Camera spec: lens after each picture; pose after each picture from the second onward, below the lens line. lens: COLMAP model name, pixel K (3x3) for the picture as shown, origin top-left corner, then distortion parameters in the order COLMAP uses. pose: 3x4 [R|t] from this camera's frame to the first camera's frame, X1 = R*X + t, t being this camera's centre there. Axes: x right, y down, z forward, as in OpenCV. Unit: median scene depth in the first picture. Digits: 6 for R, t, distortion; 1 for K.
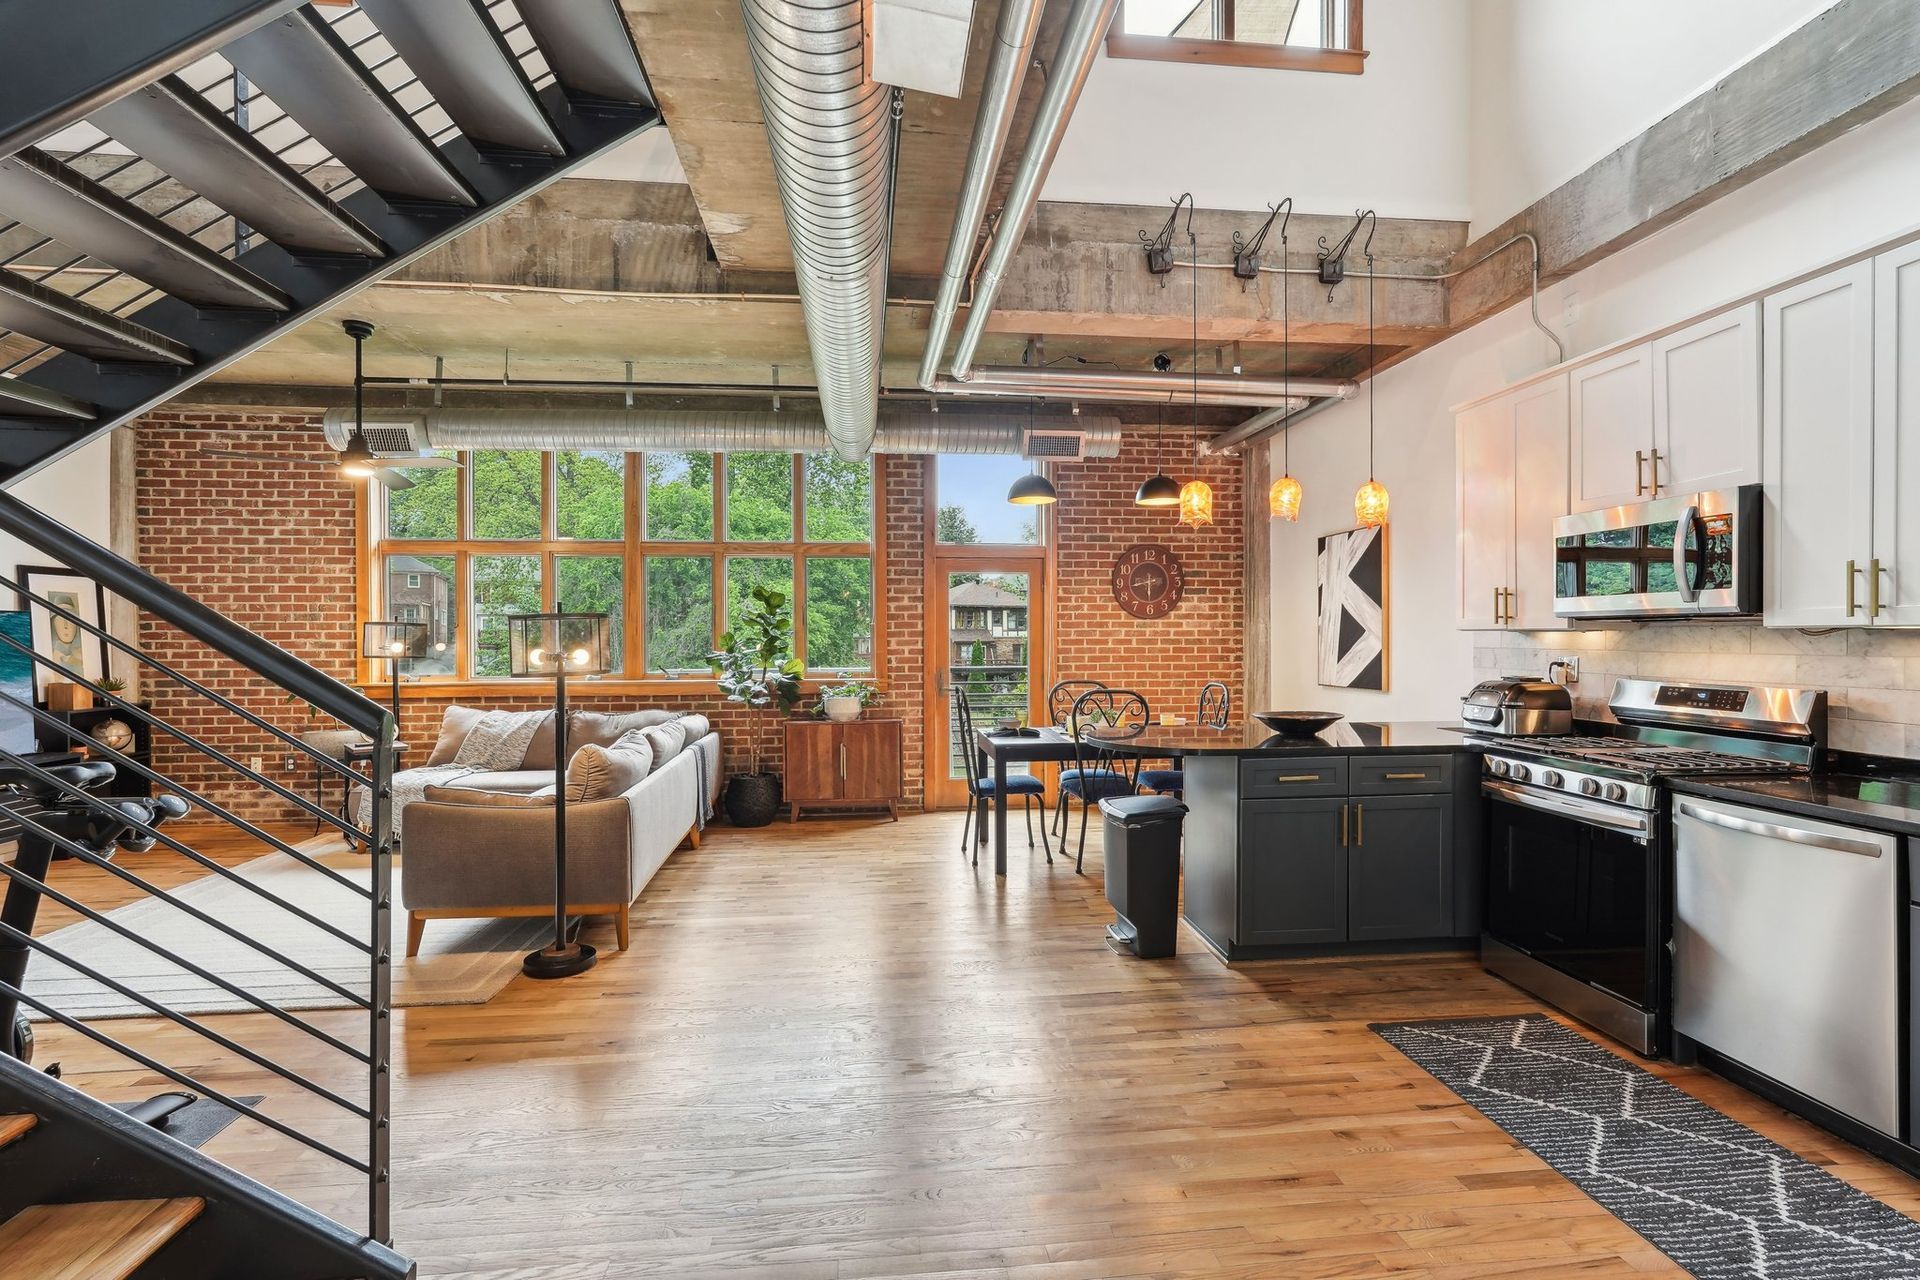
lens RADIAL K [[876.6, 0, 957.4], [0, 876.6, 642.4], [0, 0, 1]] dist [-0.014753, 0.008751]
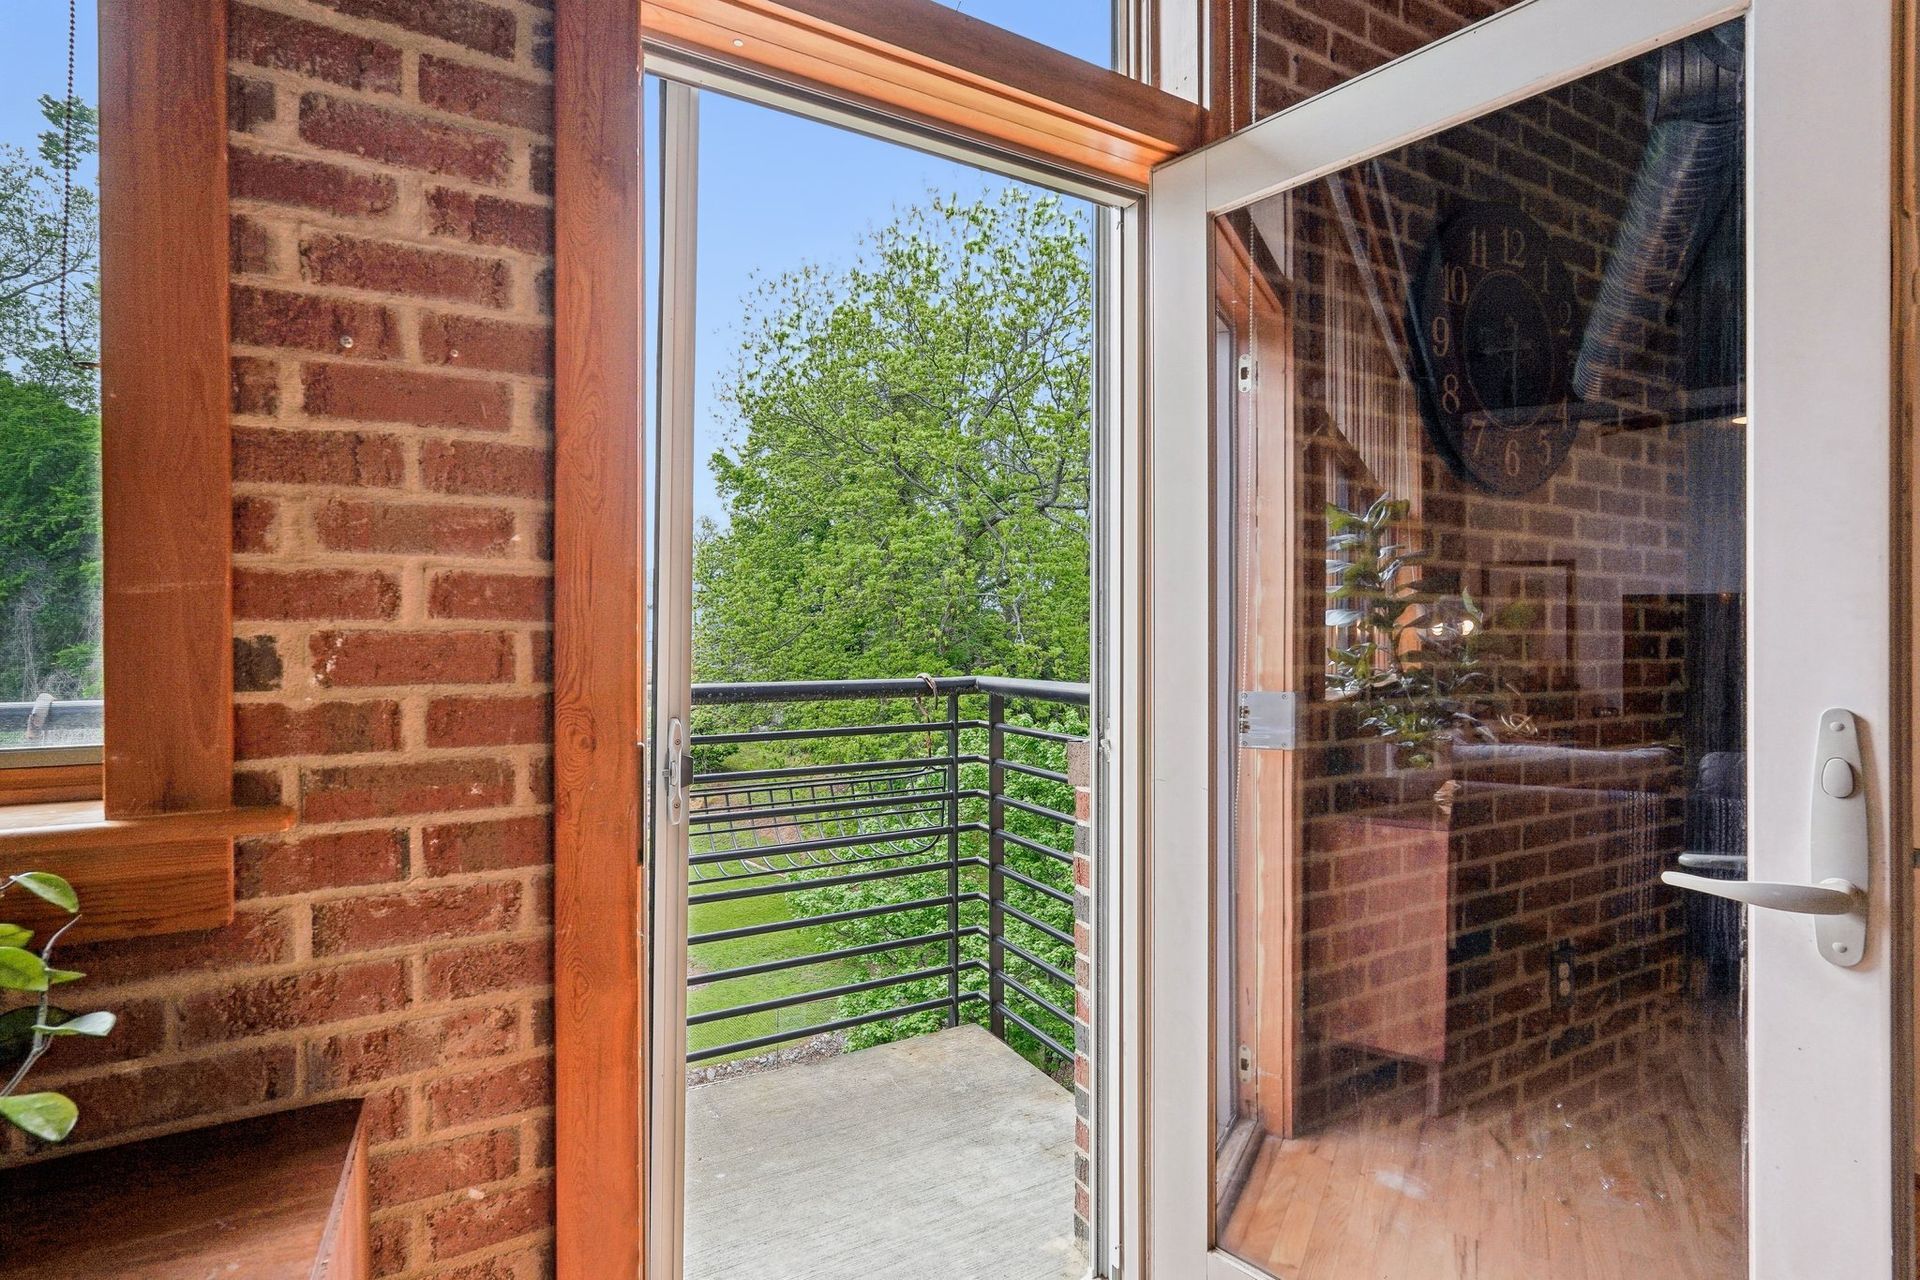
lens RADIAL K [[891.0, 0, 957.5], [0, 891.0, 644.5], [0, 0, 1]] dist [-0.001972, -0.000600]
pose [[0.923965, 0.000805, 0.382477, -0.035541], [0.000626, 0.999993, -0.003619, 0.020217], [-0.382477, 0.003583, 0.923958, 0.903395]]
